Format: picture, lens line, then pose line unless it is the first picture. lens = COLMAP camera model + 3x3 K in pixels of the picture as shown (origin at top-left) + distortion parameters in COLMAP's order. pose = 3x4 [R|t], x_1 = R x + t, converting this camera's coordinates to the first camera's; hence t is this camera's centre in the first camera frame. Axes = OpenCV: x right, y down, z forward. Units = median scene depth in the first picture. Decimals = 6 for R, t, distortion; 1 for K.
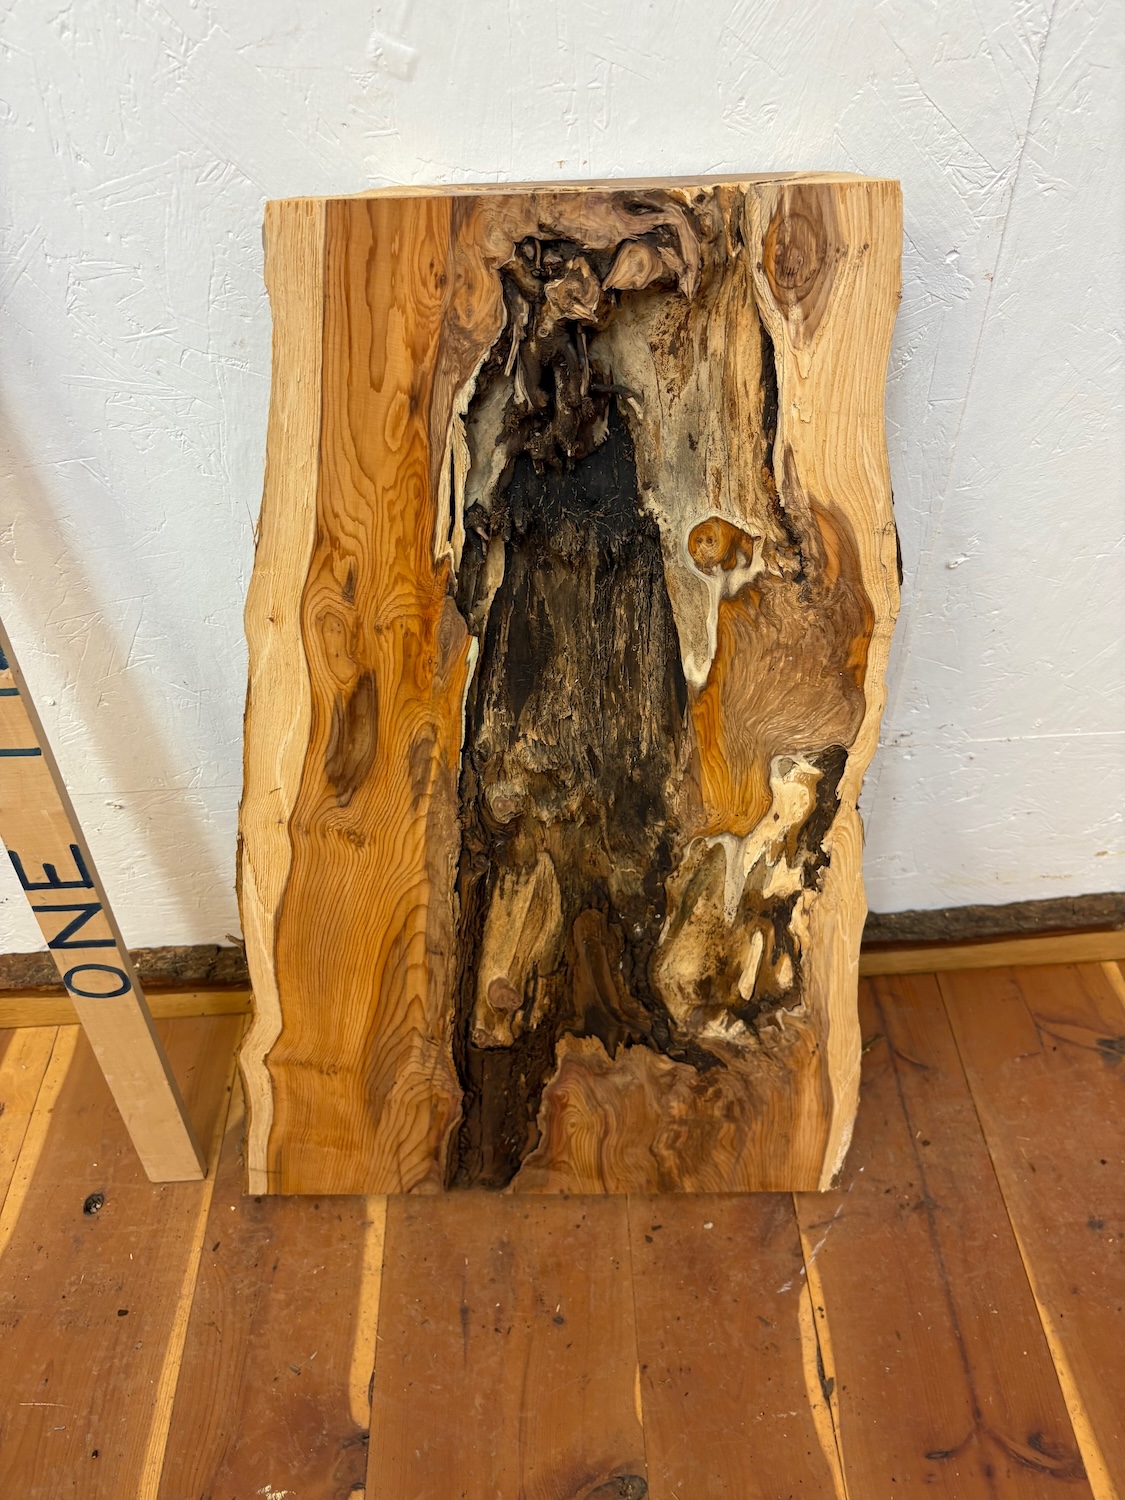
lens RADIAL K [[1144.3, 0, 562.5], [0, 1144.3, 750.0], [0, 0, 1]] dist [0.065911, -0.074904]
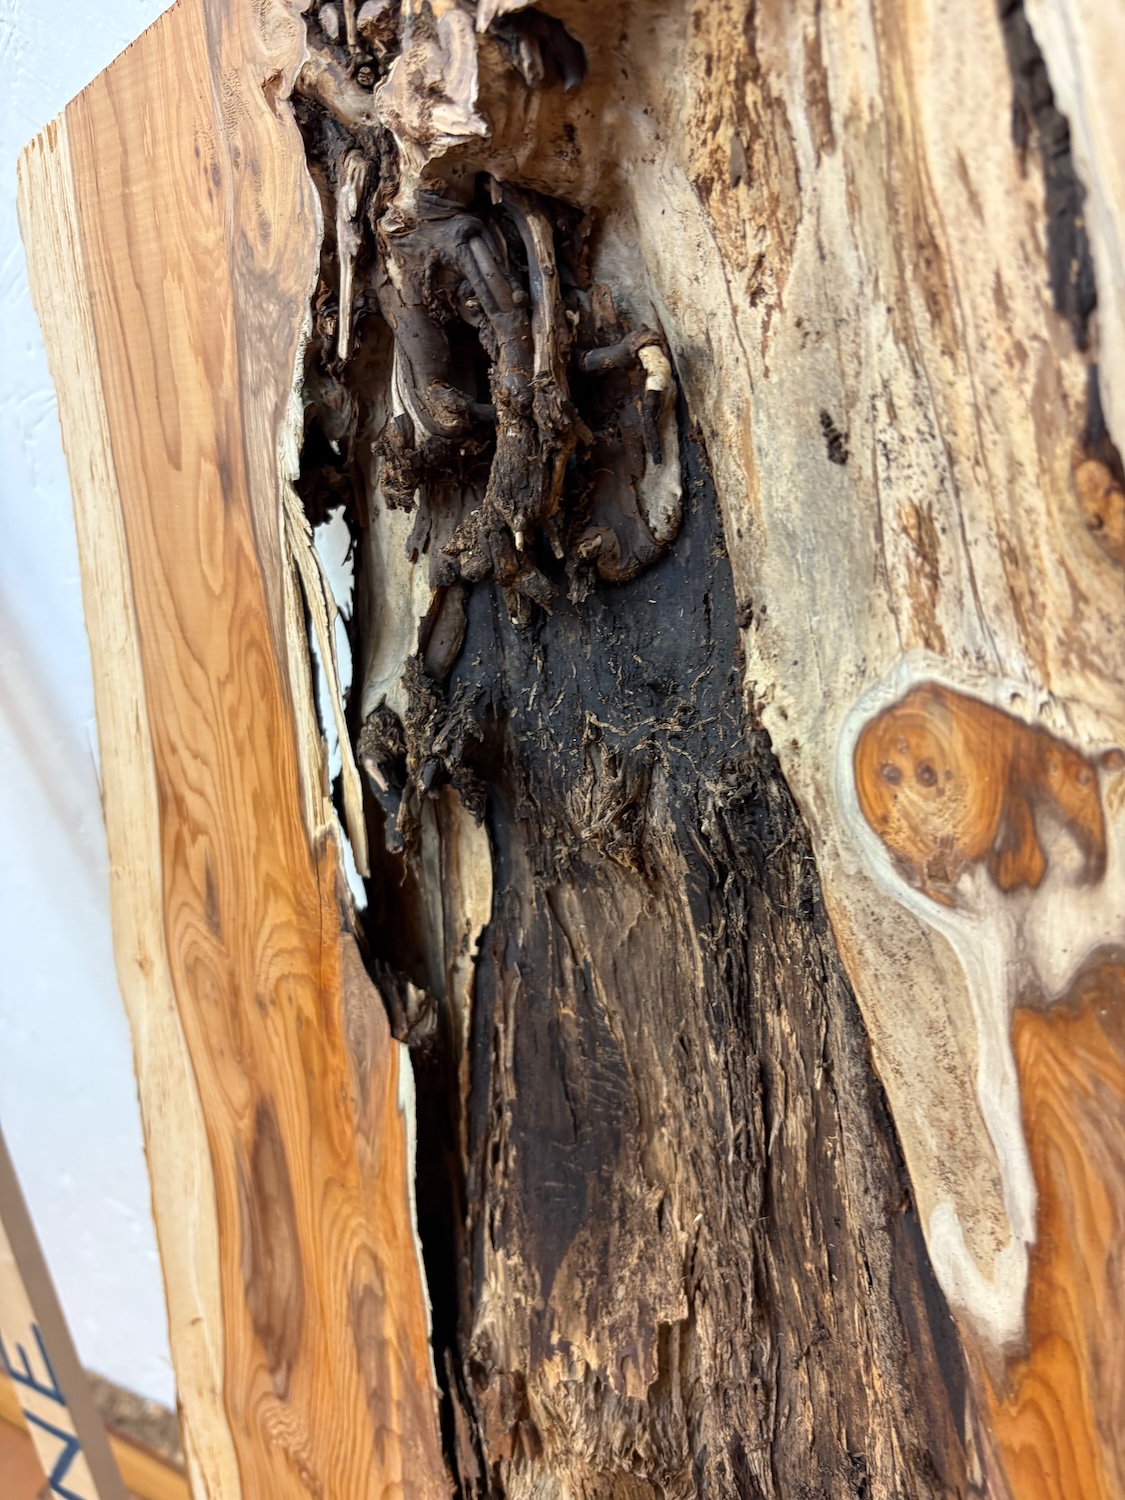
lens RADIAL K [[1173.7, 0, 562.5], [0, 1173.7, 750.0], [0, 0, 1]] dist [0.002812, 0.003575]
pose [[0.766914, -0.042669, -0.640330, 0.238440], [-0.187454, 0.939377, -0.287108, -0.092938], [0.613762, 0.340219, 0.712423, 0.748402]]
